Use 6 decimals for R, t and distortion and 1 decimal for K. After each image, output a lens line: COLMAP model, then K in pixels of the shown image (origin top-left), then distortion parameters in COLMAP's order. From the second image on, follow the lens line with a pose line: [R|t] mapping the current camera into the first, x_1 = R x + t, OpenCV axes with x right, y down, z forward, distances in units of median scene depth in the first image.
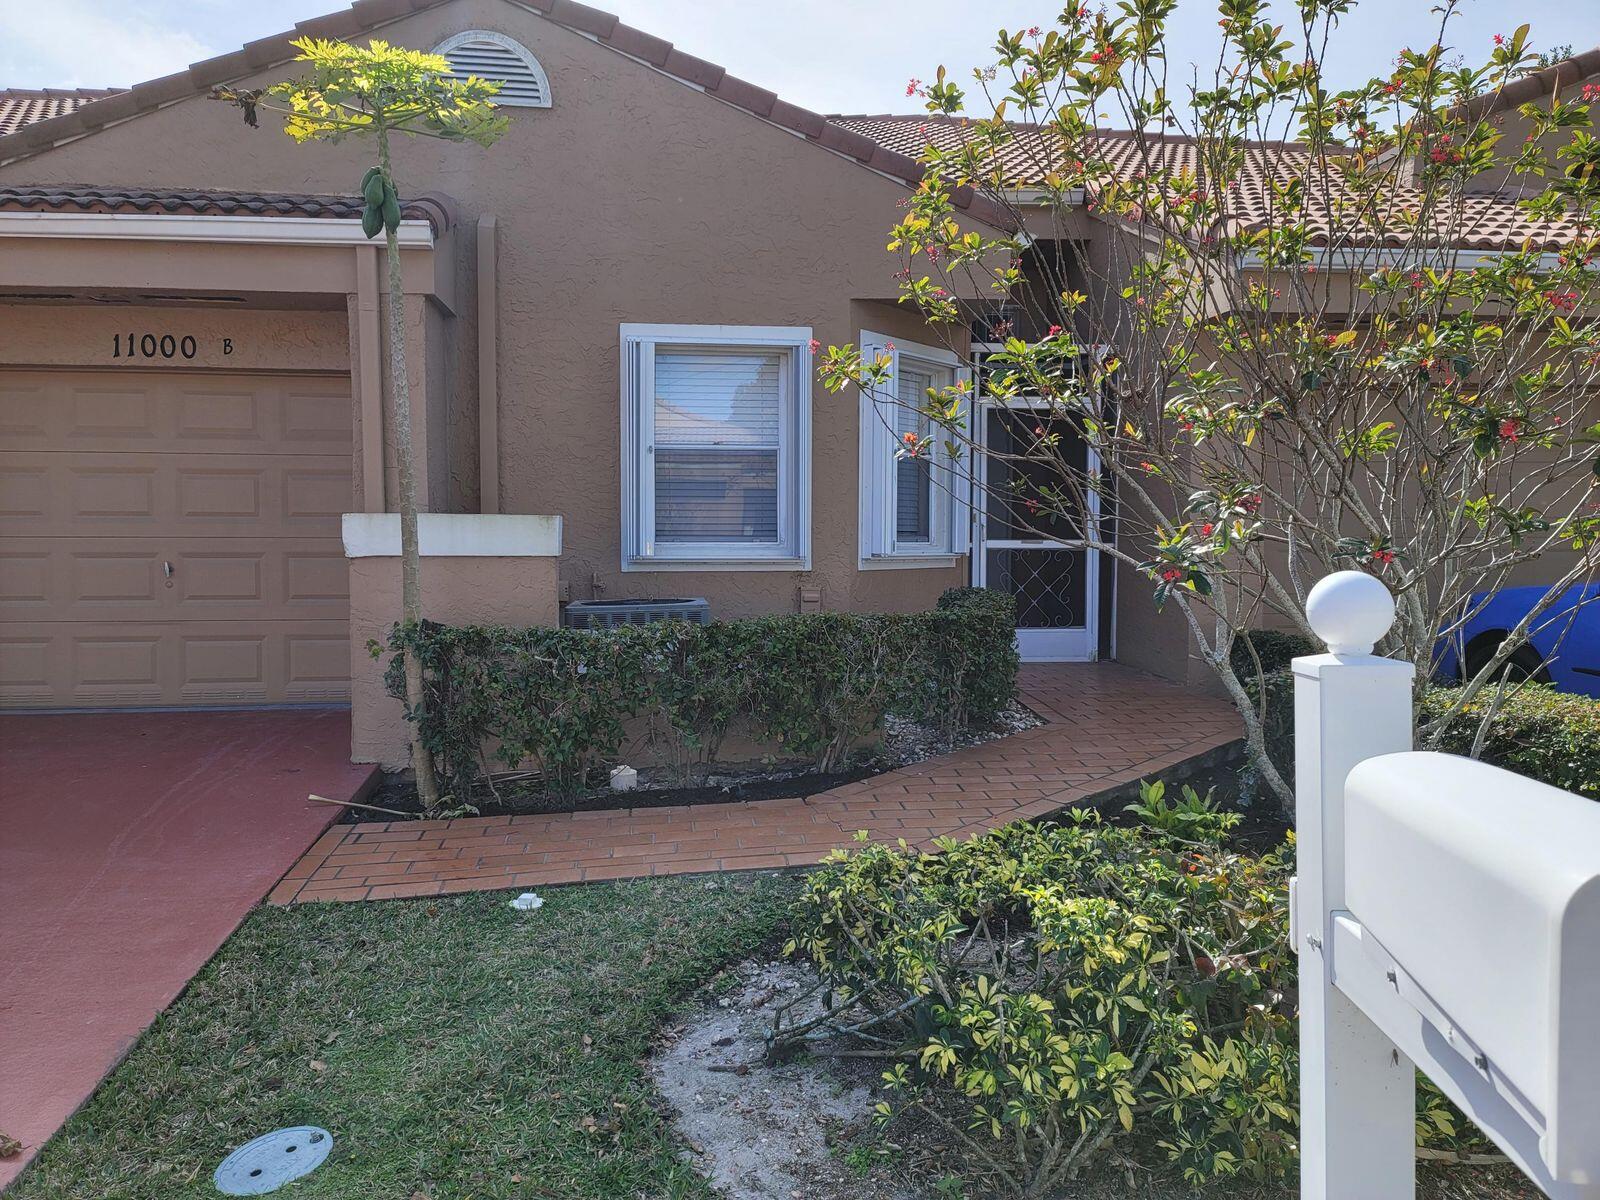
lens RADIAL K [[1158.0, 0, 802.3], [0, 1158.0, 602.1], [0, 0, 1]] dist [0.049263, -0.036848]
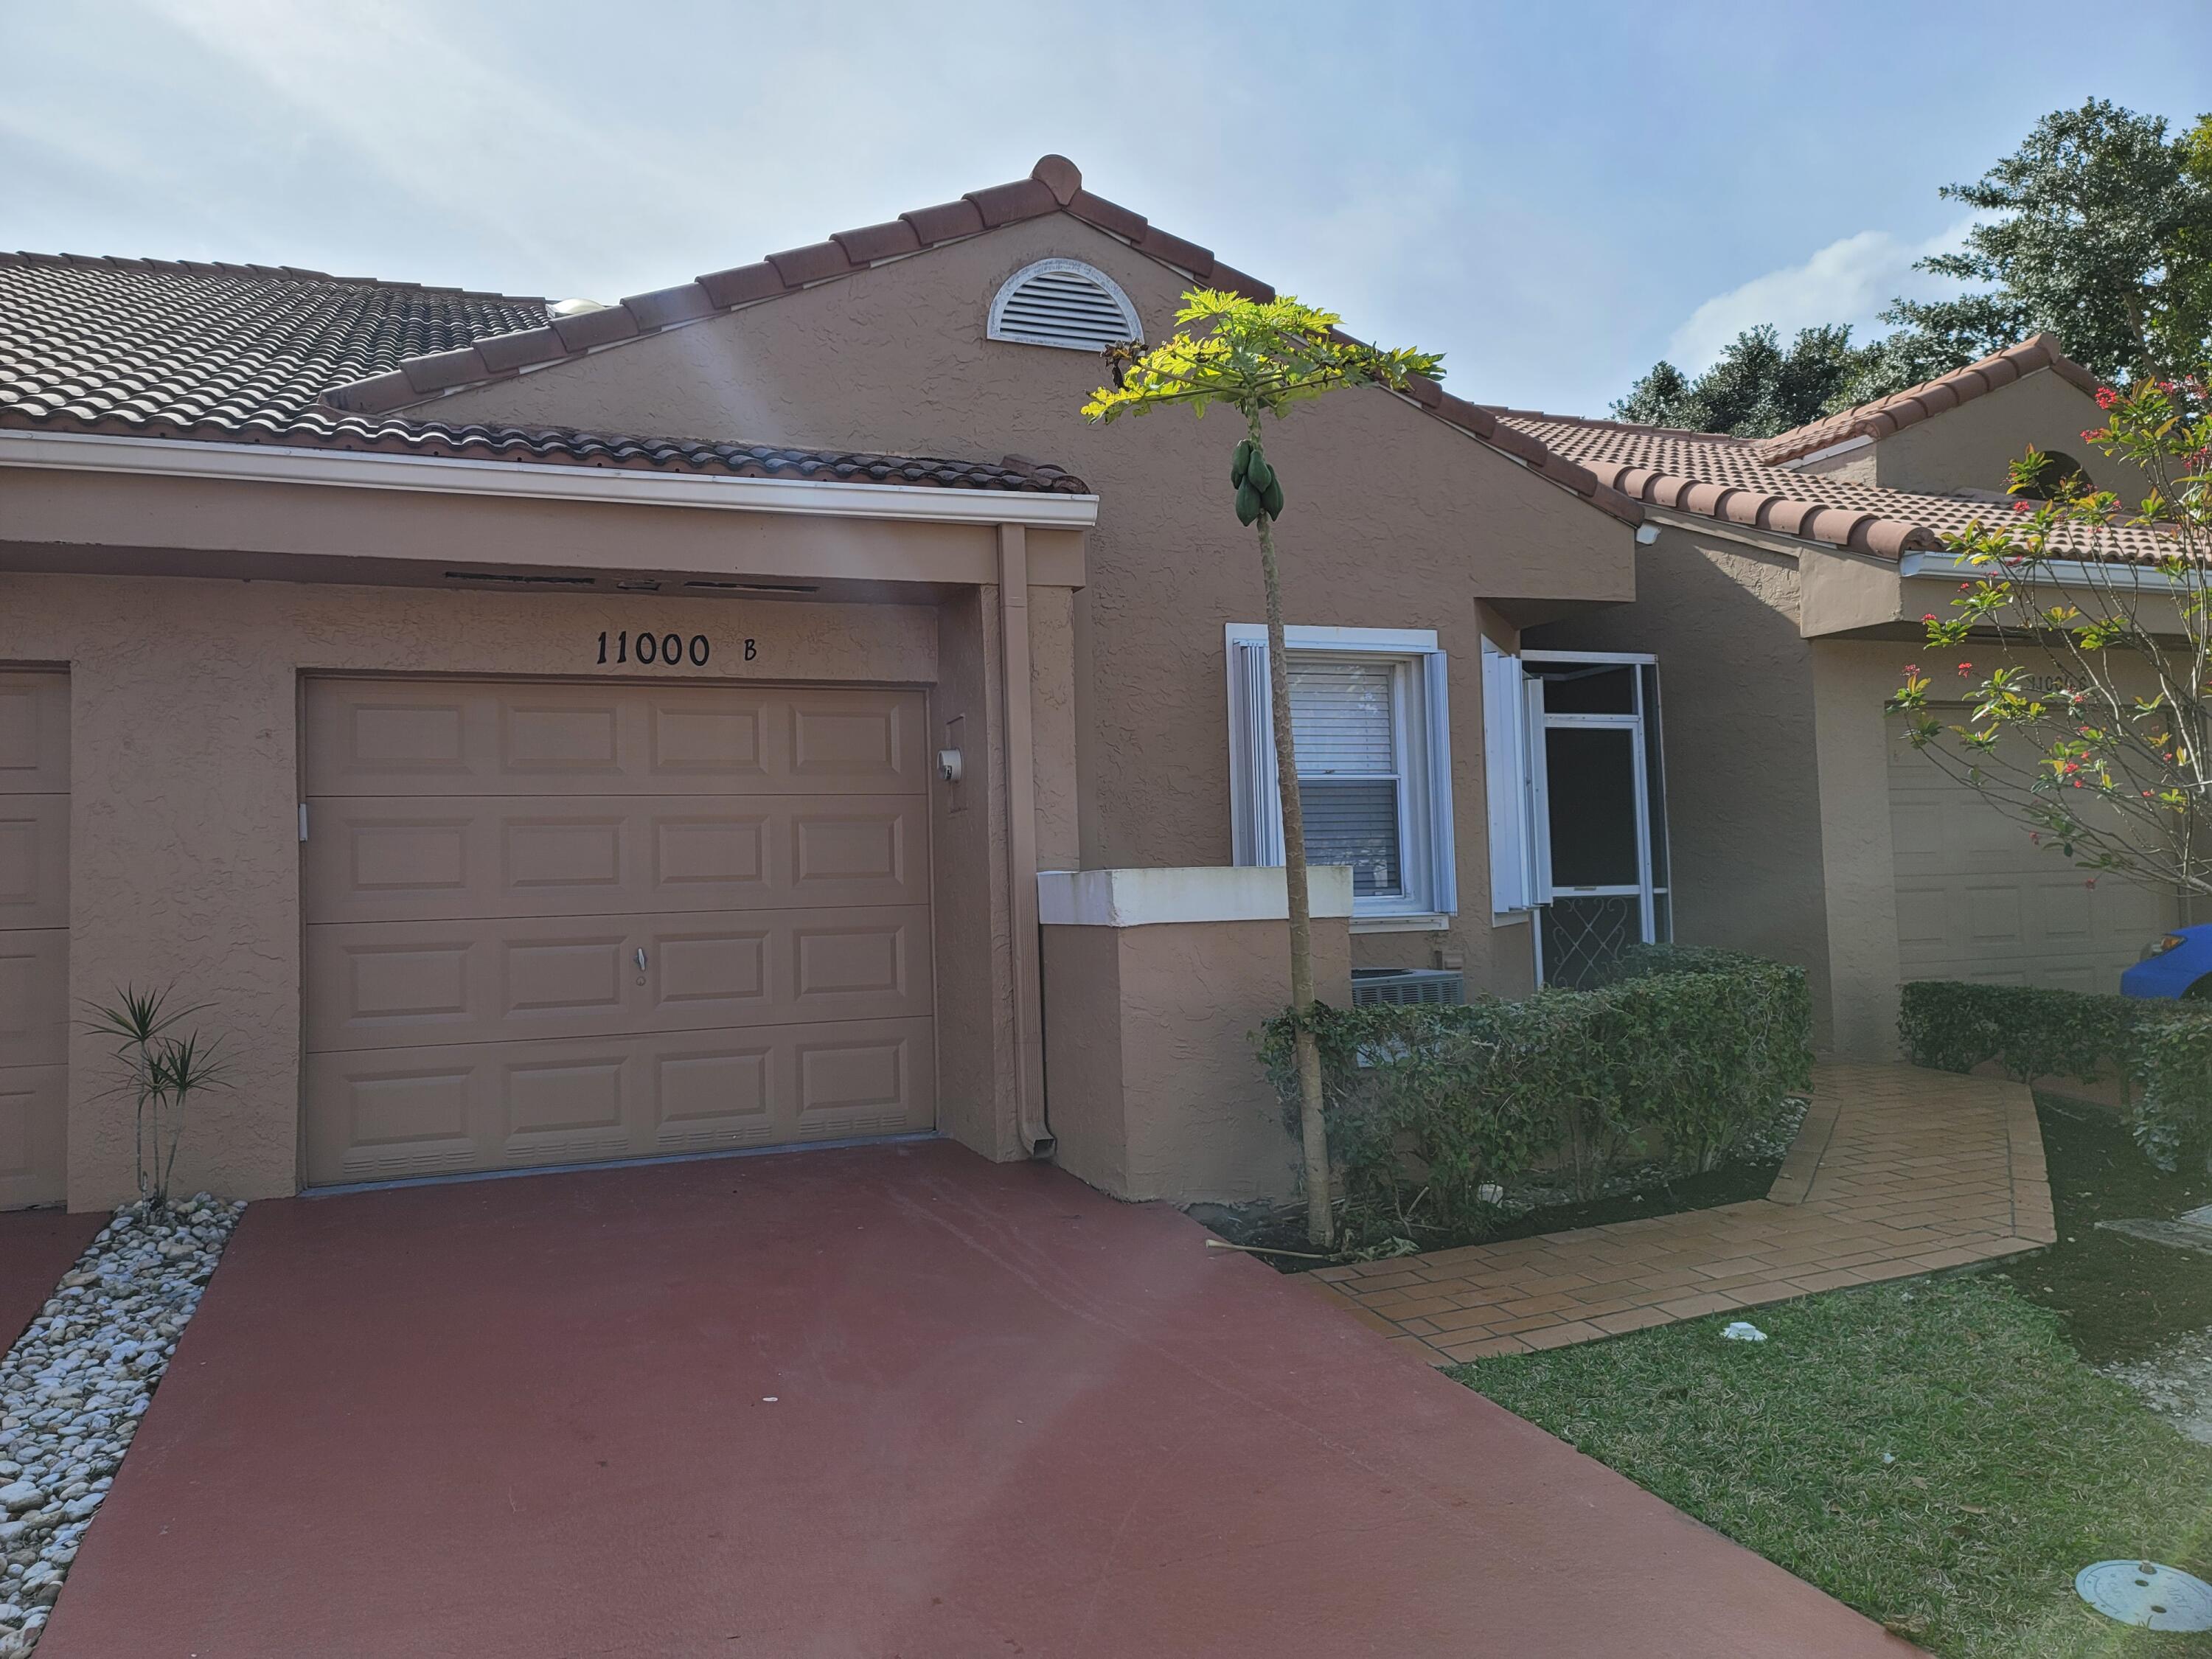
lens RADIAL K [[1601.0, 0, 1110.3], [0, 1601.0, 819.5], [0, 0, 1]] dist [0.049263, -0.036848]
pose [[0.965848, -0.016795, 0.258564, -0.529110], [0.043457, 0.994262, -0.097747, -0.004972], [-0.255439, 0.105645, 0.961036, -0.010056]]
